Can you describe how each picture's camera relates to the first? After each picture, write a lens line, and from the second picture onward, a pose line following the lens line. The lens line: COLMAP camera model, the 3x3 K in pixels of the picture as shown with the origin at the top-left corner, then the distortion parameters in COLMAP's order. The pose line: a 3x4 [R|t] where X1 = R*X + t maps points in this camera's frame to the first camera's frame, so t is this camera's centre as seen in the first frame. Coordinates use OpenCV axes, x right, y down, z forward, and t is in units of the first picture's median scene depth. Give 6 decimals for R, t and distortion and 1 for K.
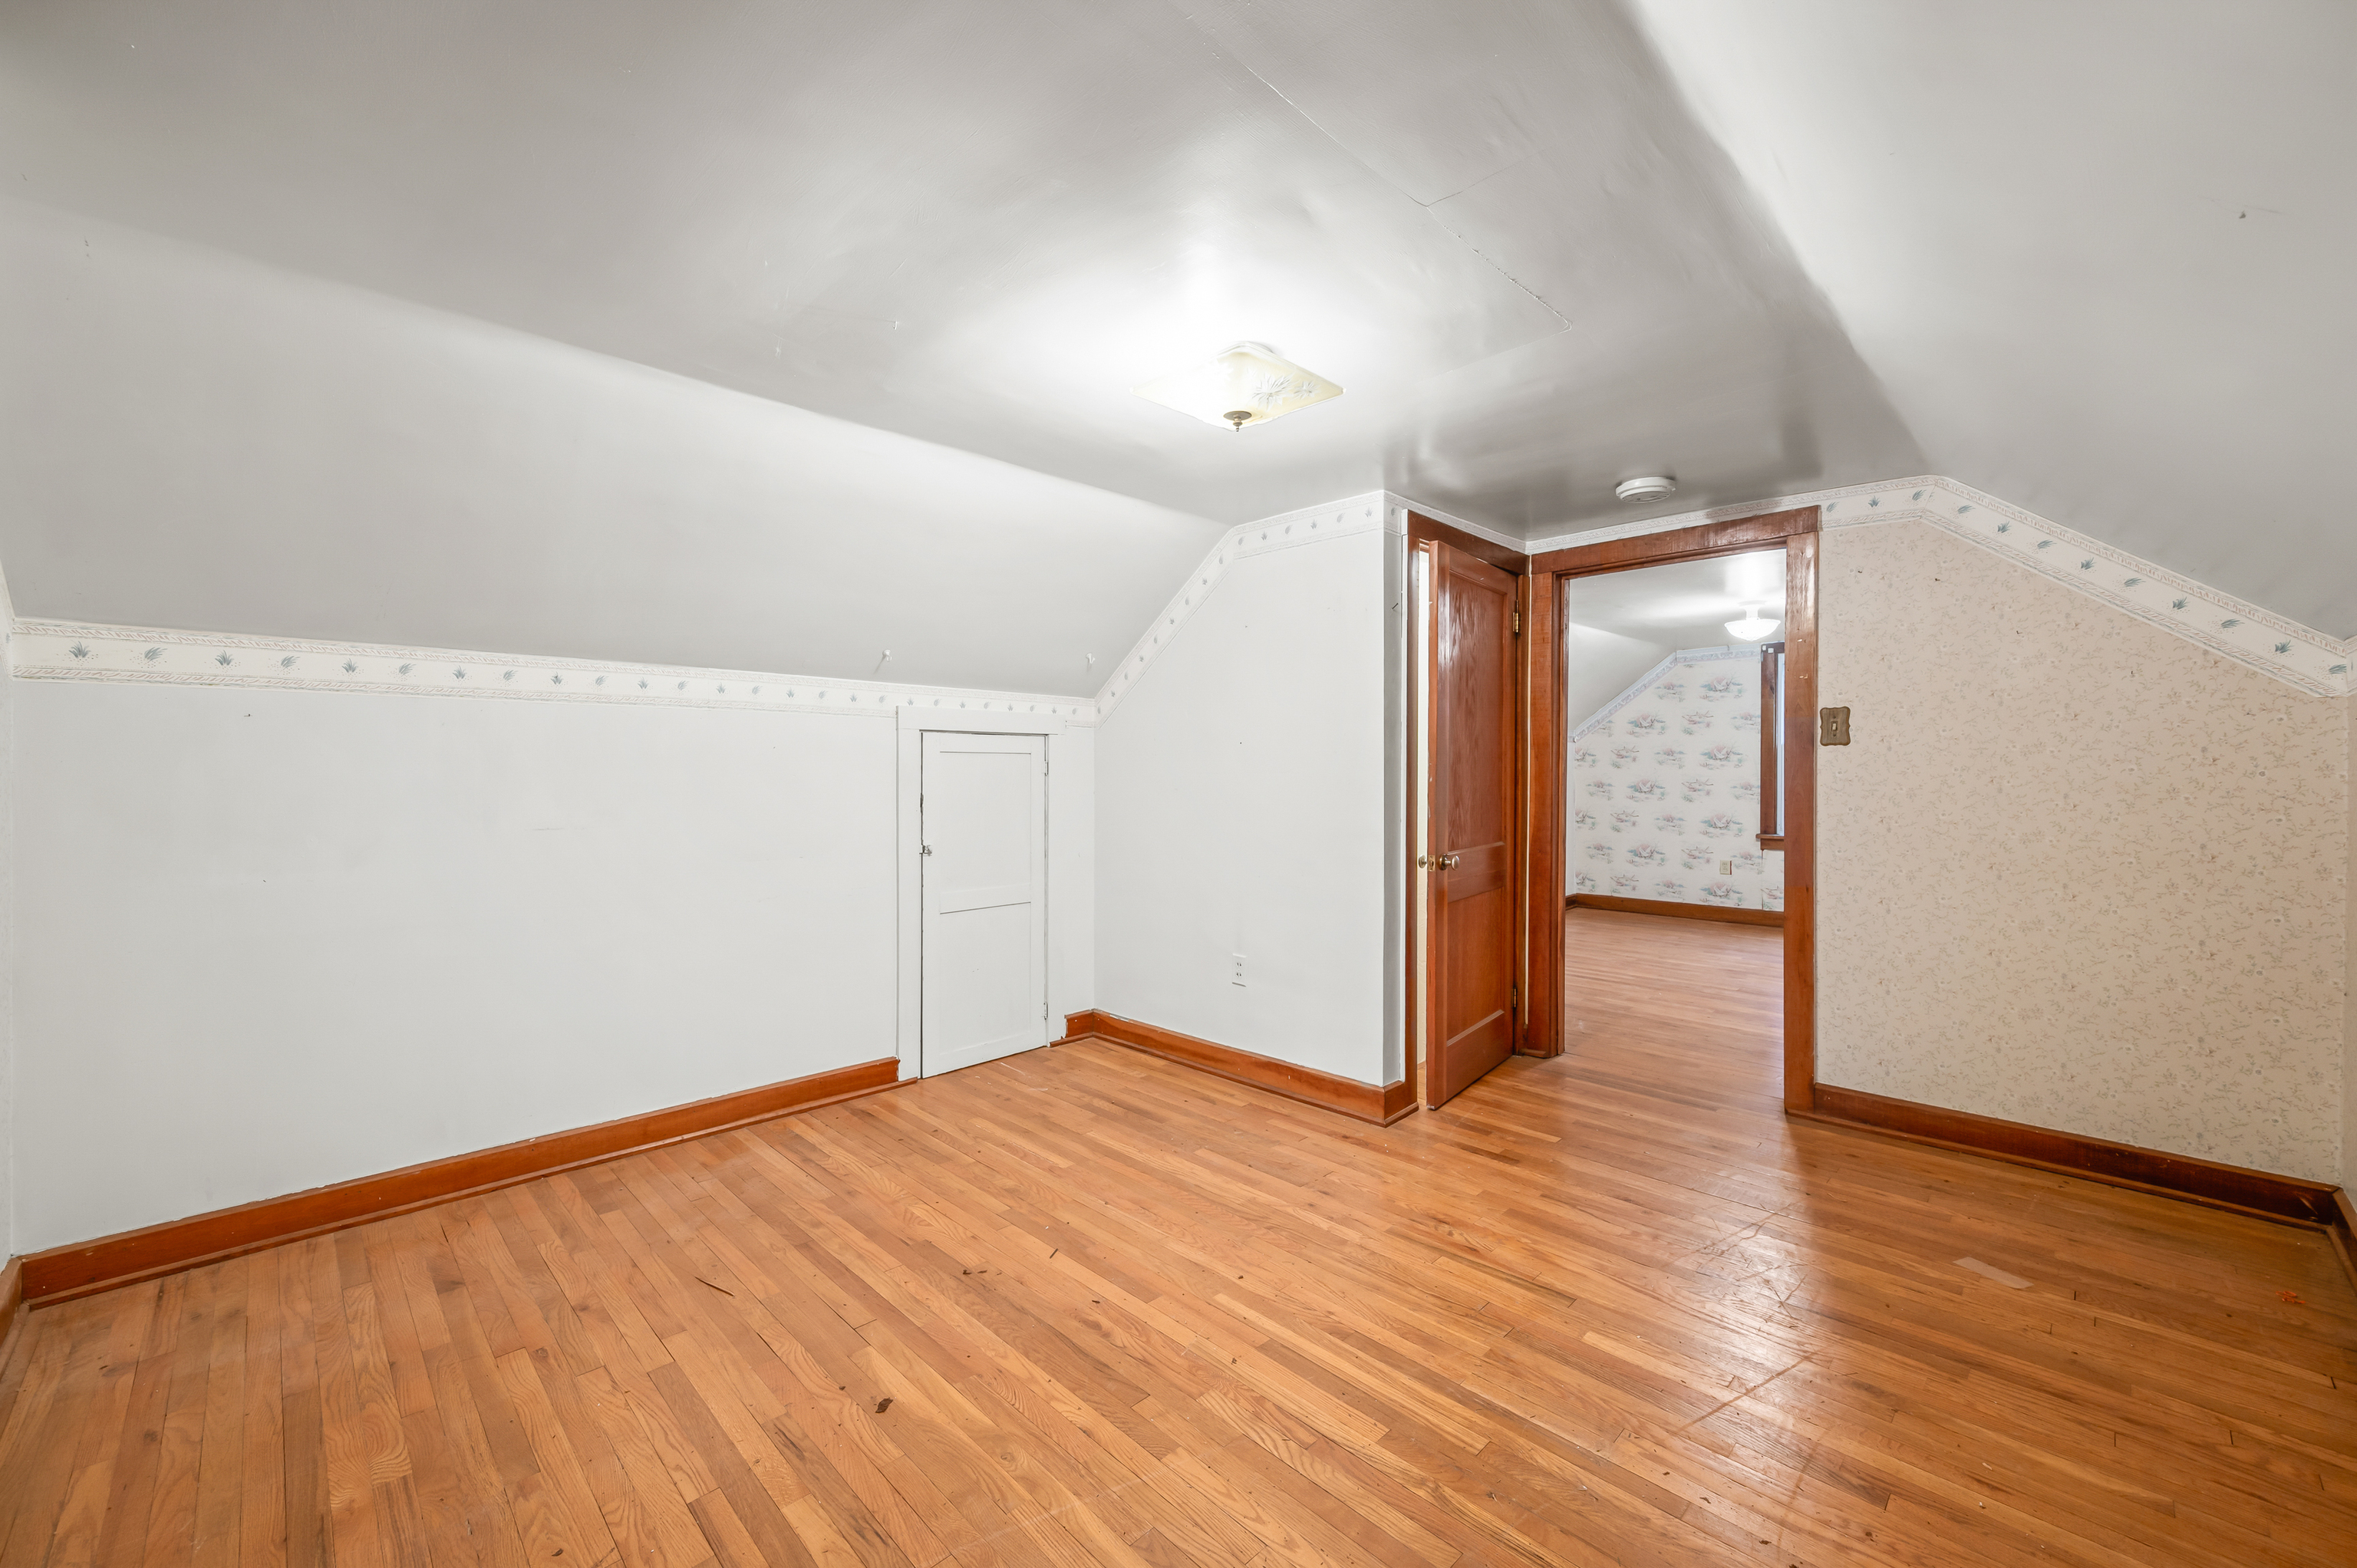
lens RADIAL K [[926.4, 0, 1169.2], [0, 926.4, 779.2], [0, 0, 1]] dist [-0.001739, 0.000334]
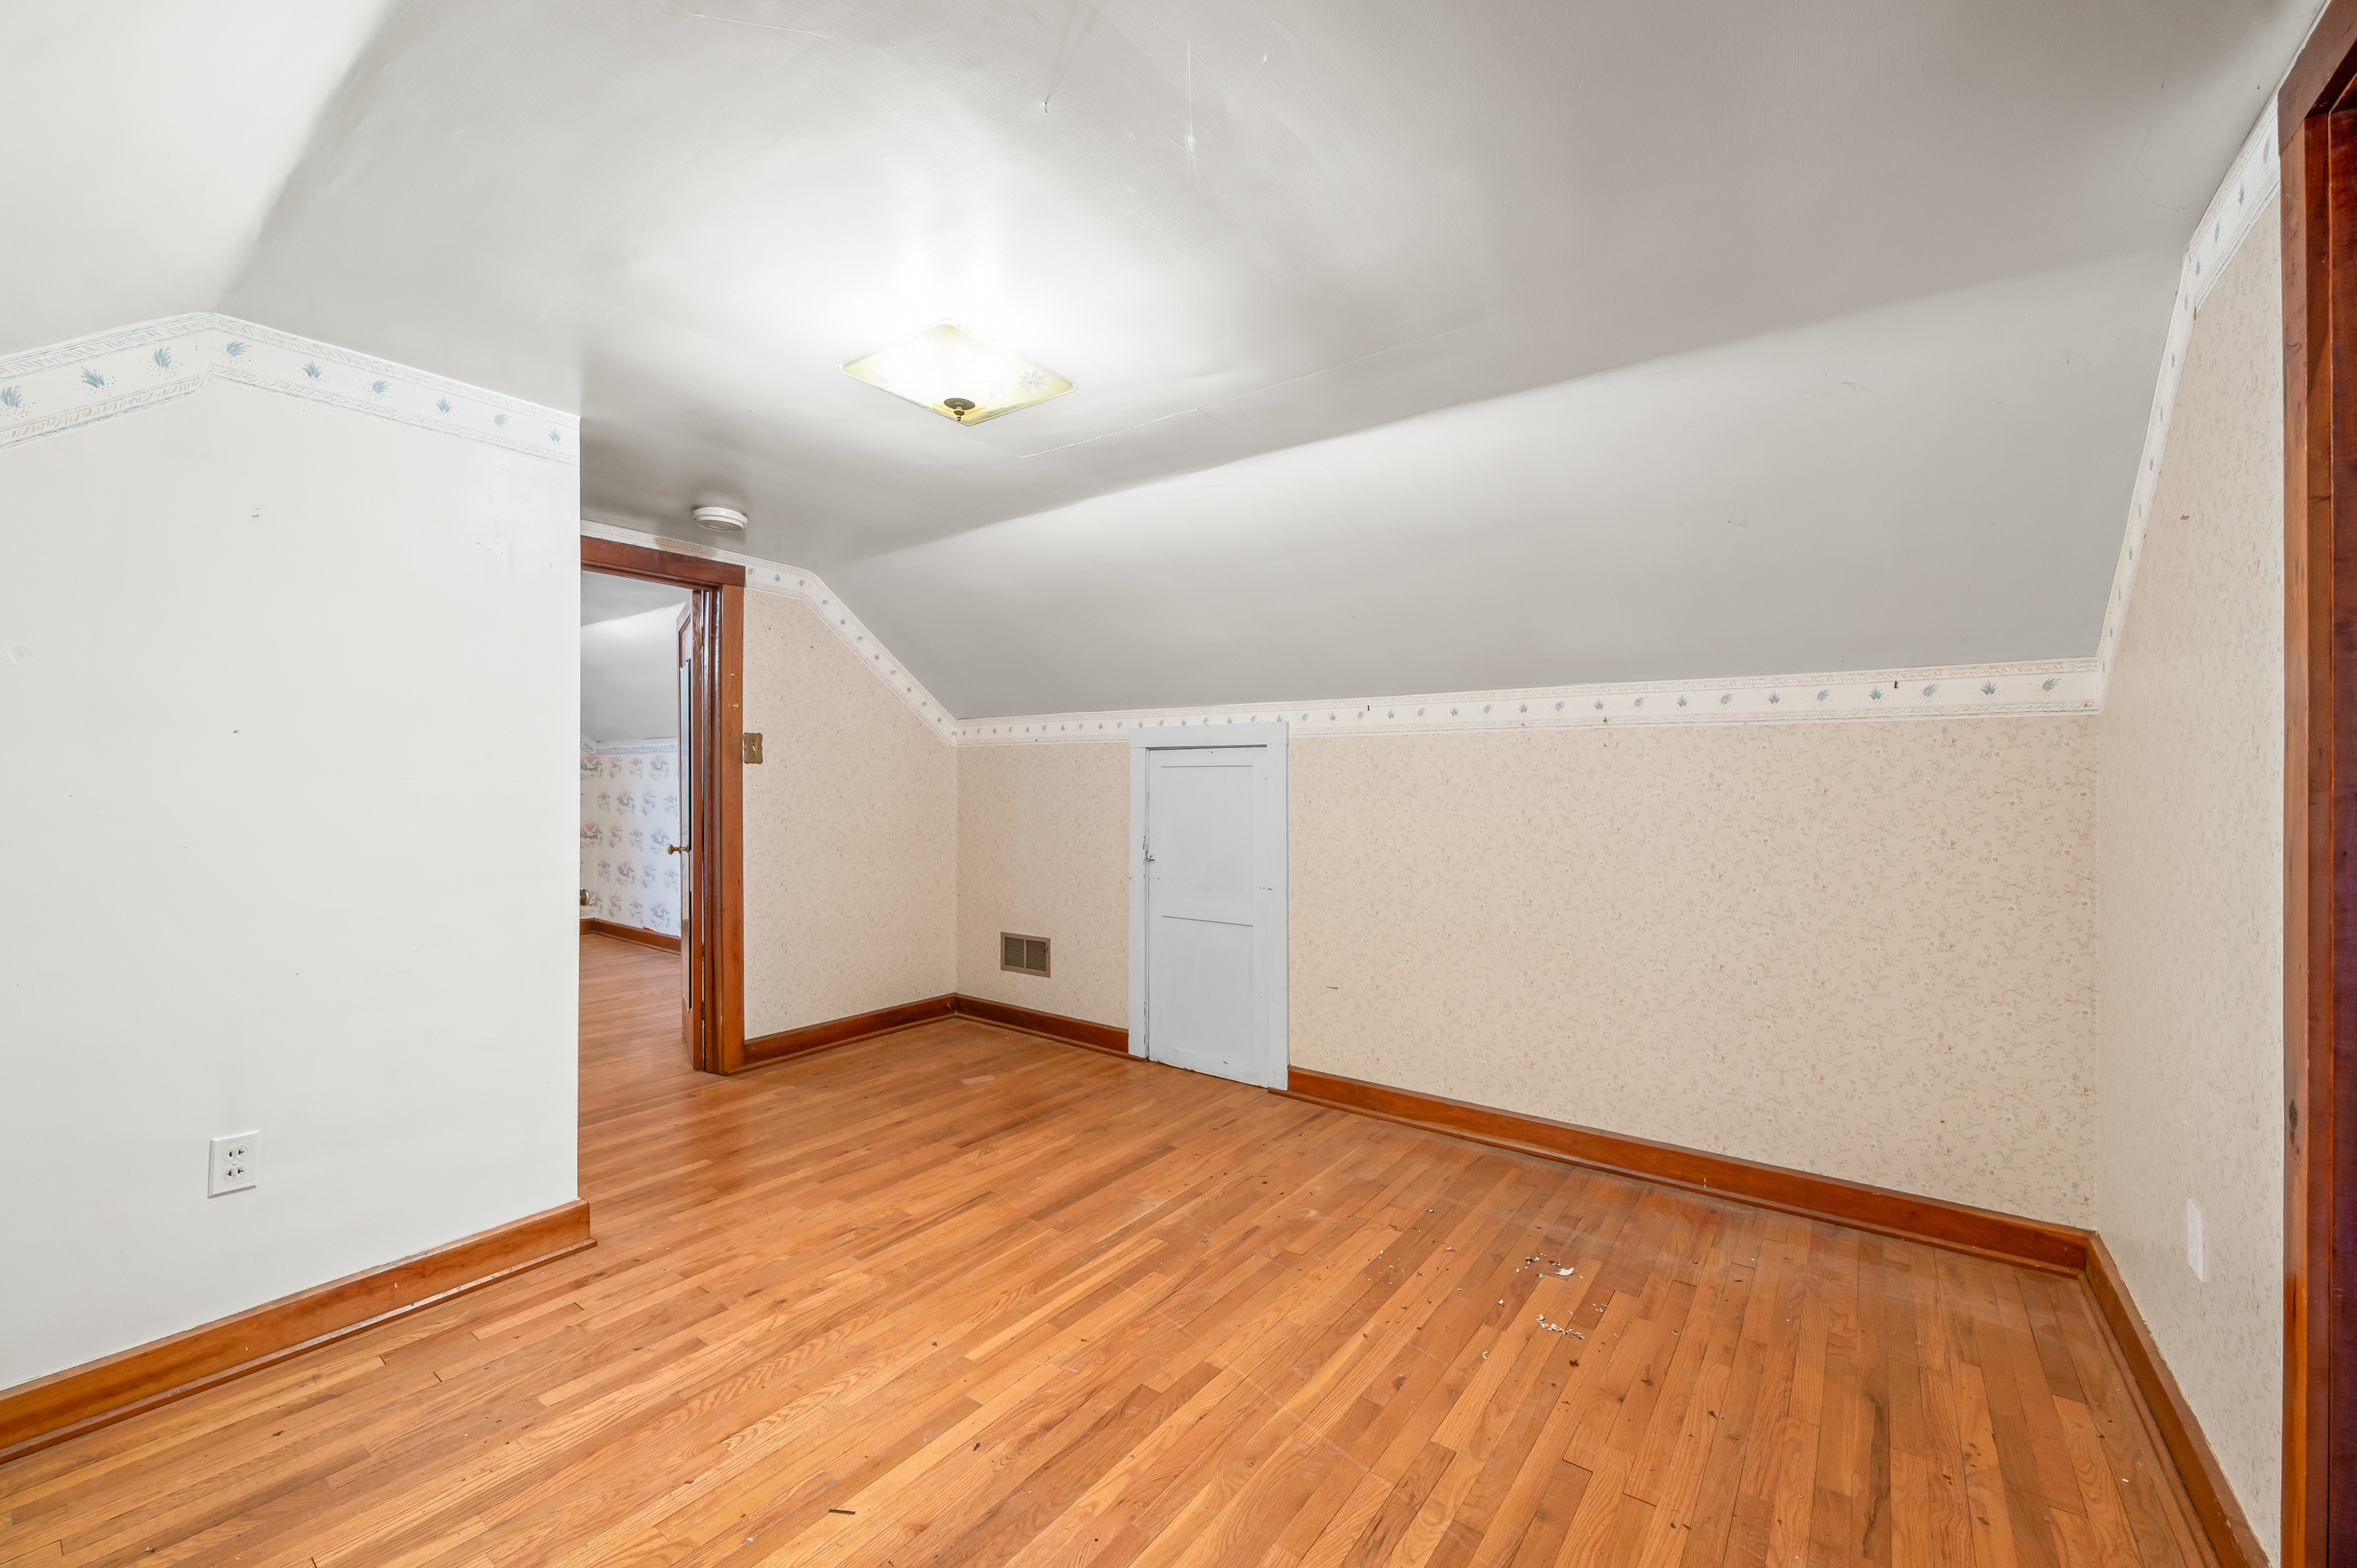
lens RADIAL K [[934.6, 0, 1169.2], [0, 934.6, 785.1], [0, 0, 1]] dist [-0.000430, 0.000074]
pose [[-0.147744, -0.001595, 0.989024, -0.863662], [0.007275, 0.999970, 0.002700, -0.009993], [-0.988999, 0.007594, -0.147727, 0.907501]]
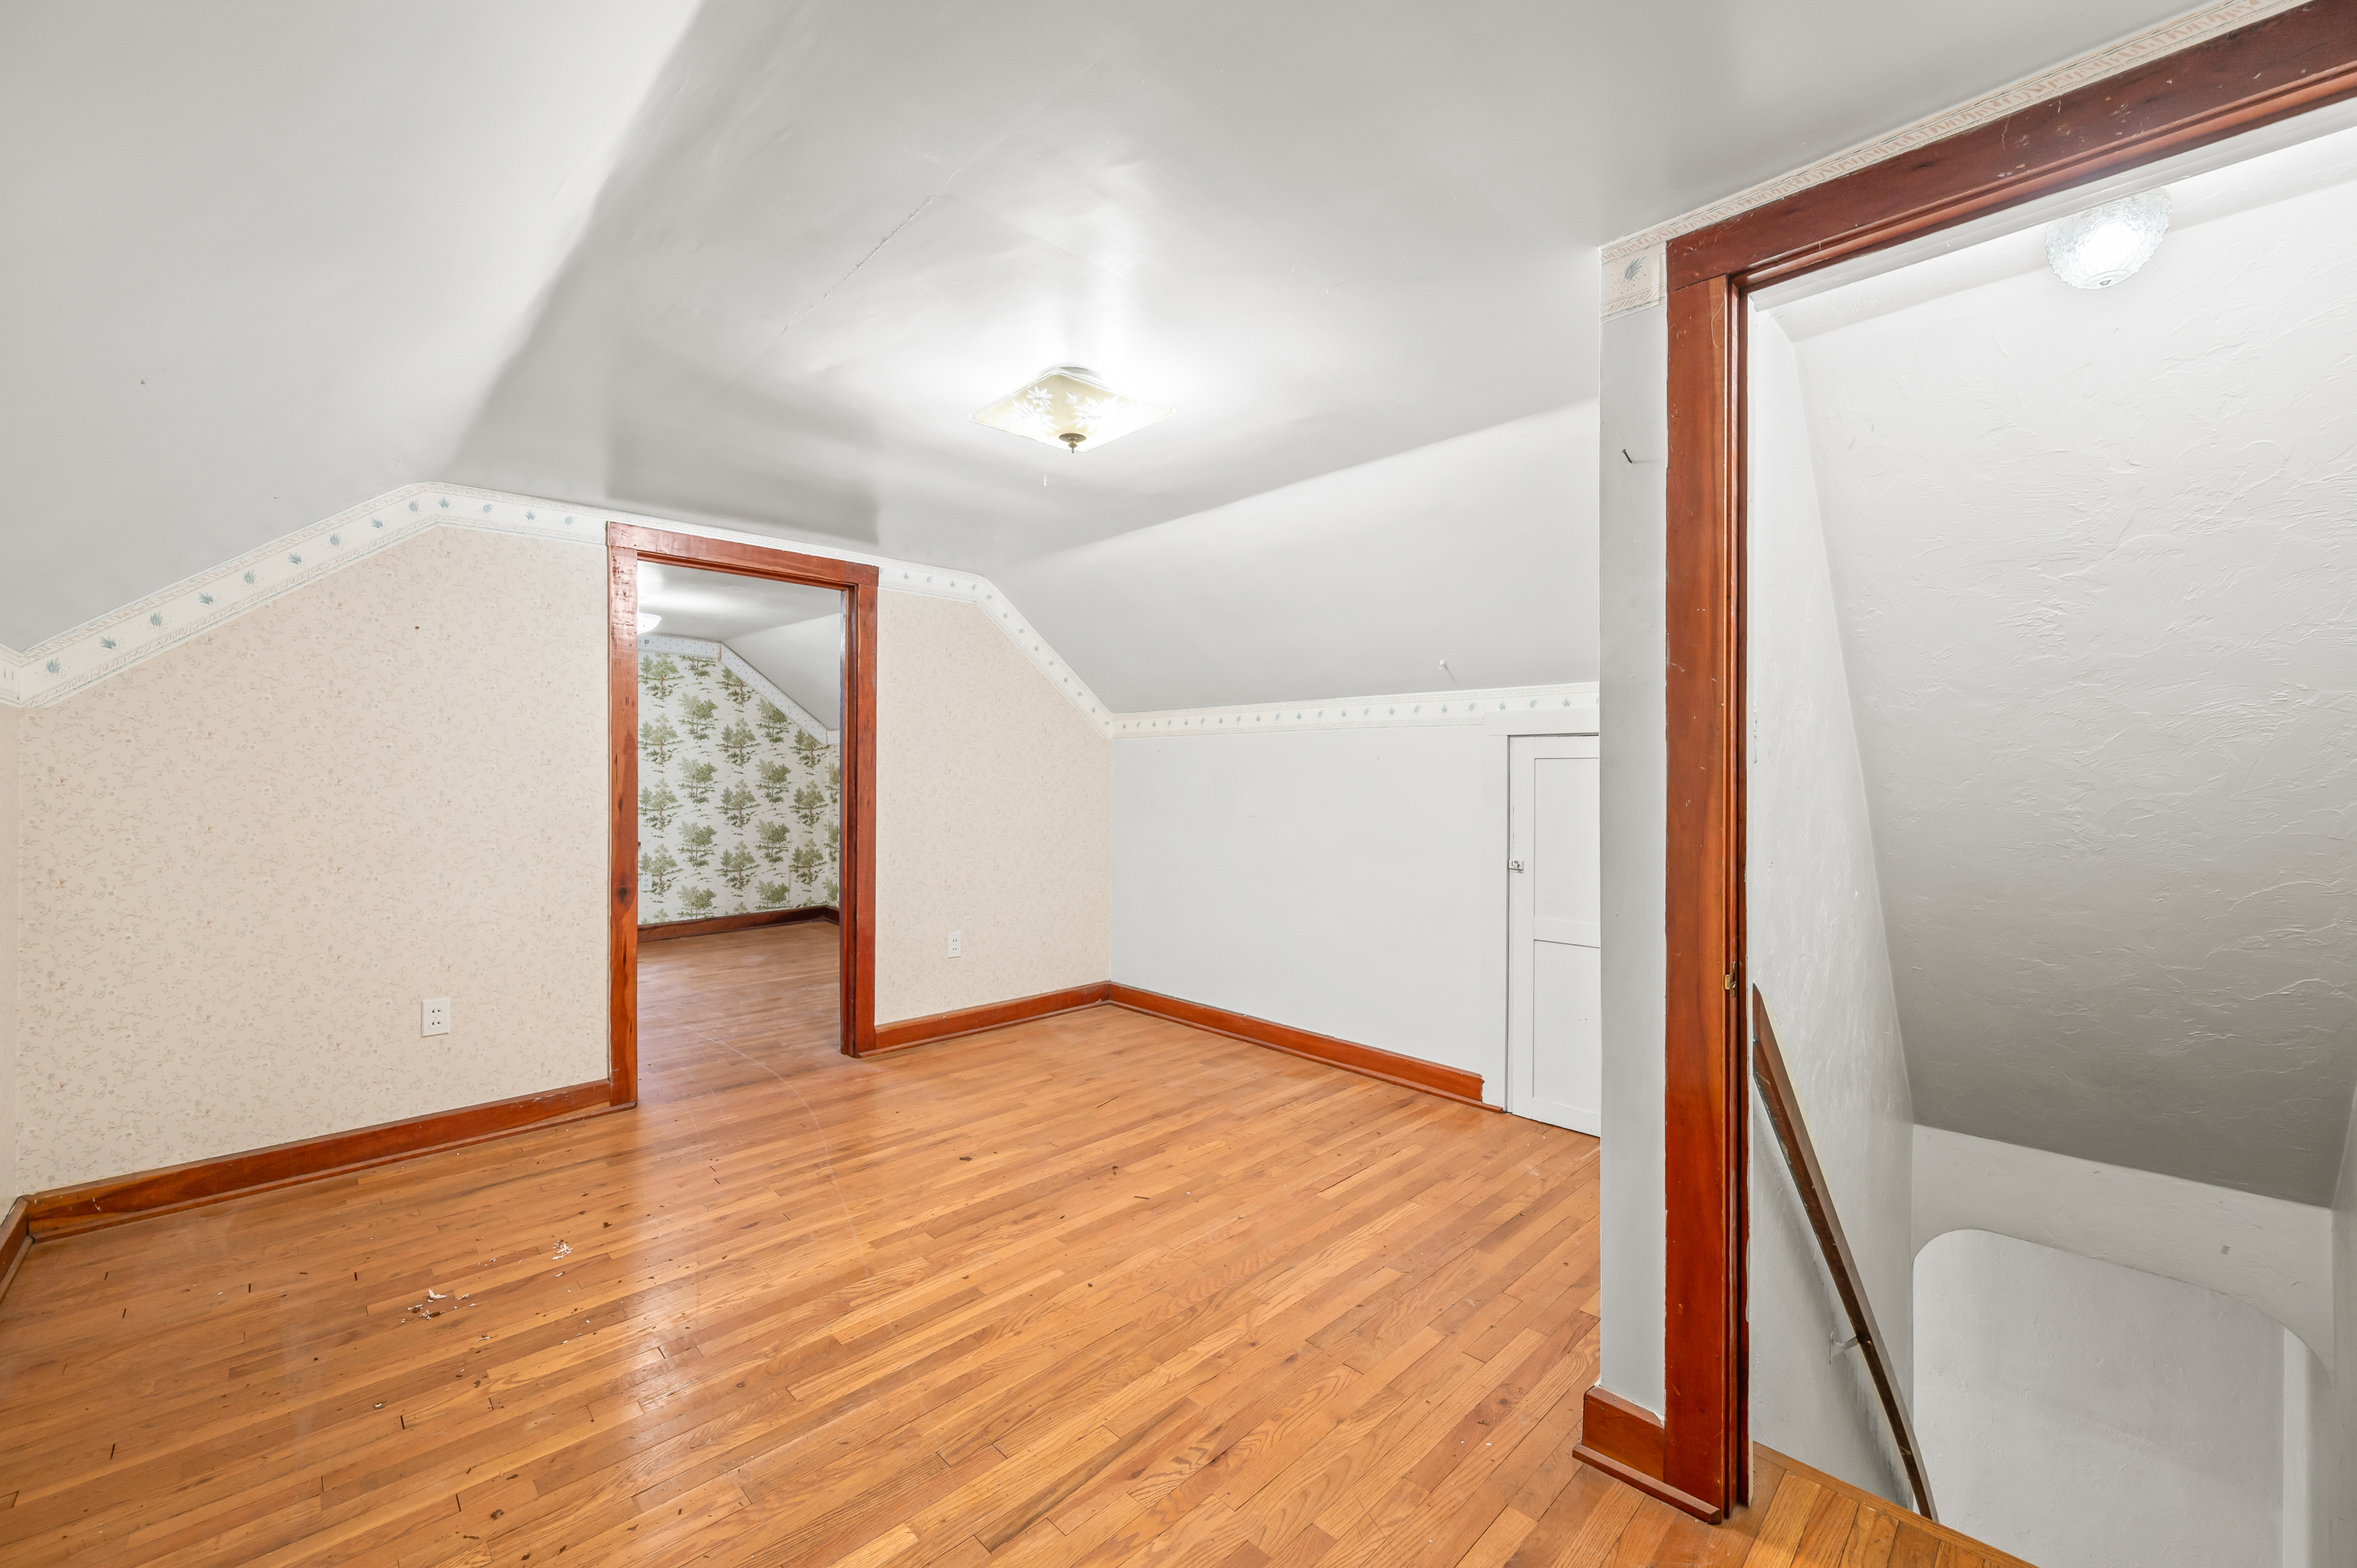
lens RADIAL K [[928.5, 0, 1167.1], [0, 928.5, 771.6], [0, 0, 1]] dist [0.000857, 0.000253]
pose [[-0.008277, -0.006037, -0.999948, 1.086229], [-0.011368, 0.999918, -0.005942, -0.011368], [0.999901, 0.011318, -0.008345, 1.088857]]
